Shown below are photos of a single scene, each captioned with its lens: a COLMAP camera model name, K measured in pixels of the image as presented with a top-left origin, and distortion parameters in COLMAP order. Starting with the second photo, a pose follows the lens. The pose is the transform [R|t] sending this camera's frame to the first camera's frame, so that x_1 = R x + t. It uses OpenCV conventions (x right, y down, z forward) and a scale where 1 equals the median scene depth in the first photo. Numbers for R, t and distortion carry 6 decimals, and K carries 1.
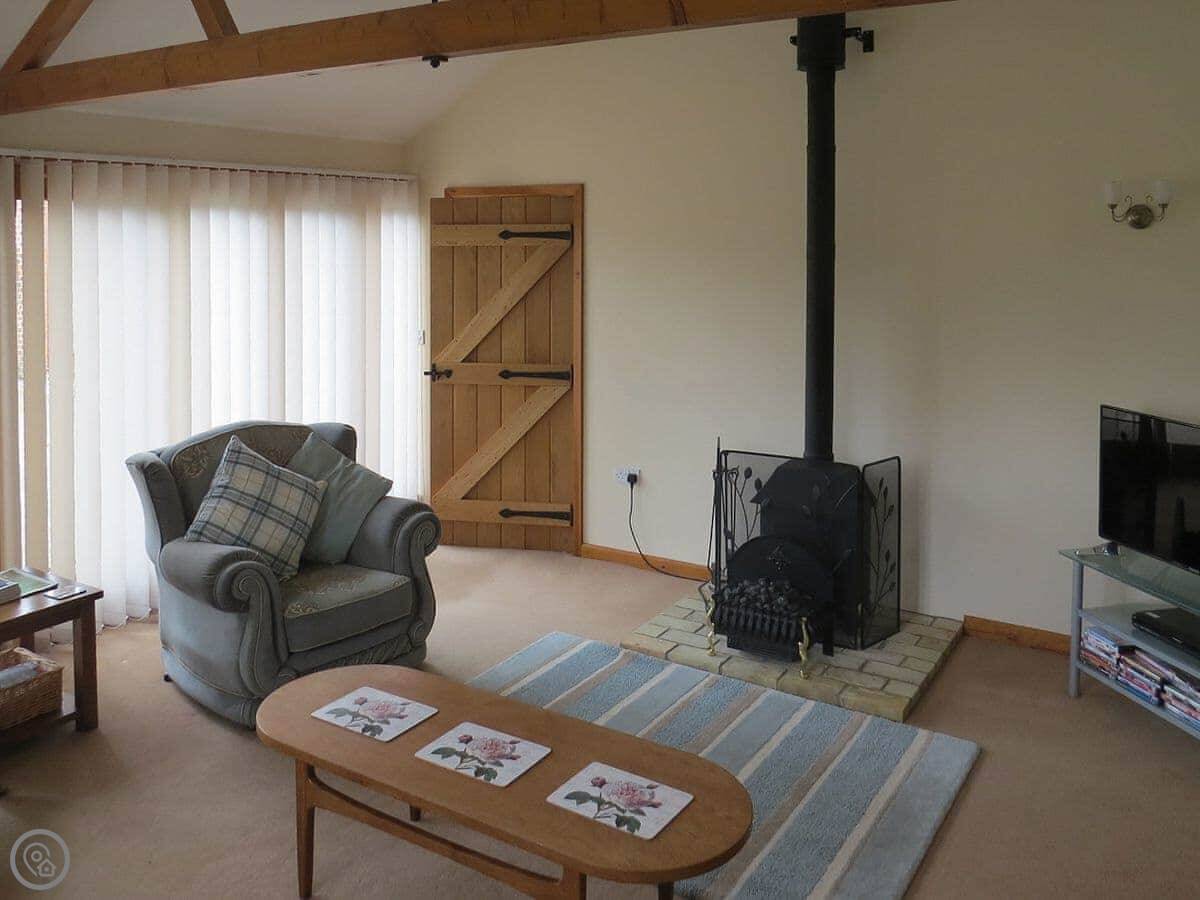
lens RADIAL K [[976.1, 0, 618.1], [0, 976.1, 448.7], [0, 0, 1]] dist [0.041164, 0.001162]
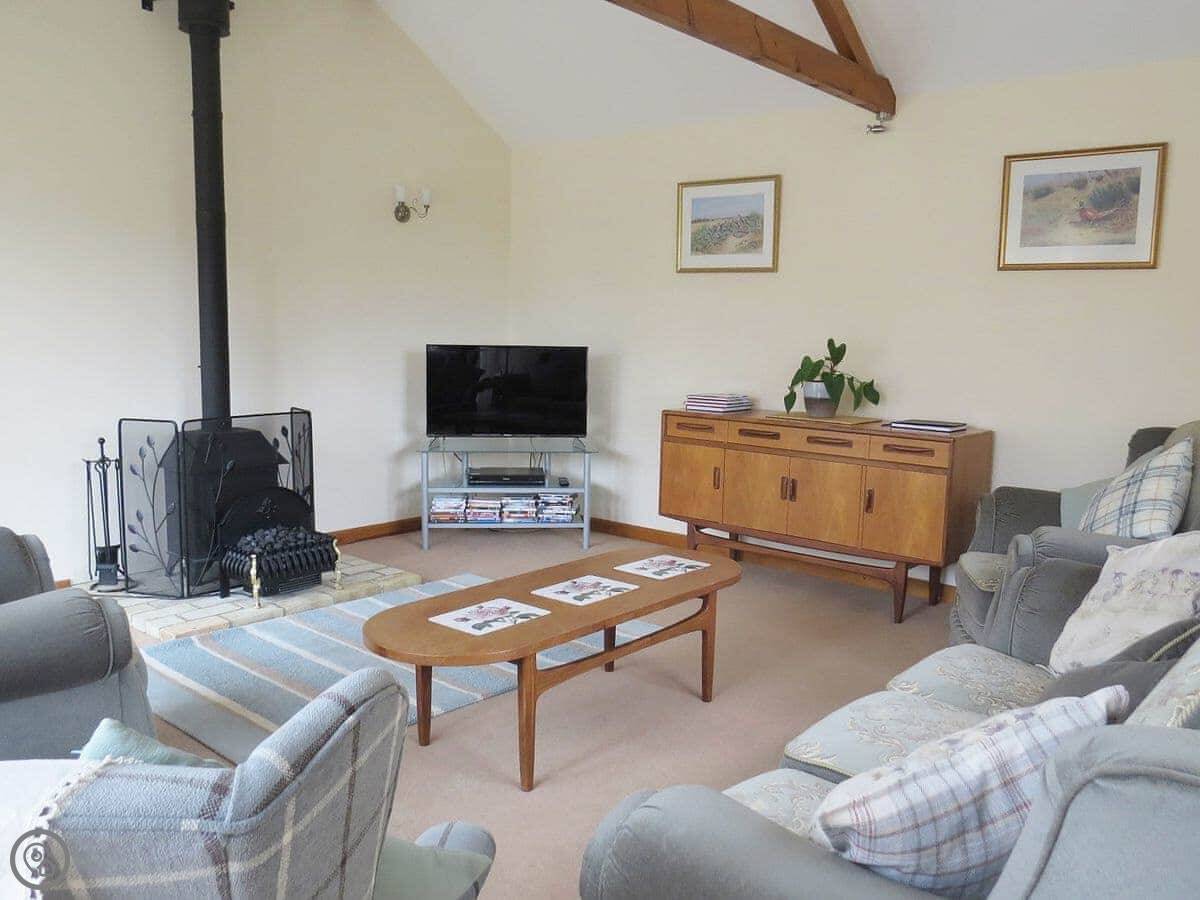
lens RADIAL K [[976.1, 0, 618.1], [0, 976.1, 448.7], [0, 0, 1]] dist [0.041164, 0.001162]
pose [[0.132417, -0.123565, 0.983462, -0.887960], [0.187935, 0.977331, 0.097491, 0.024333], [-0.973214, 0.171917, 0.152637, 0.524218]]
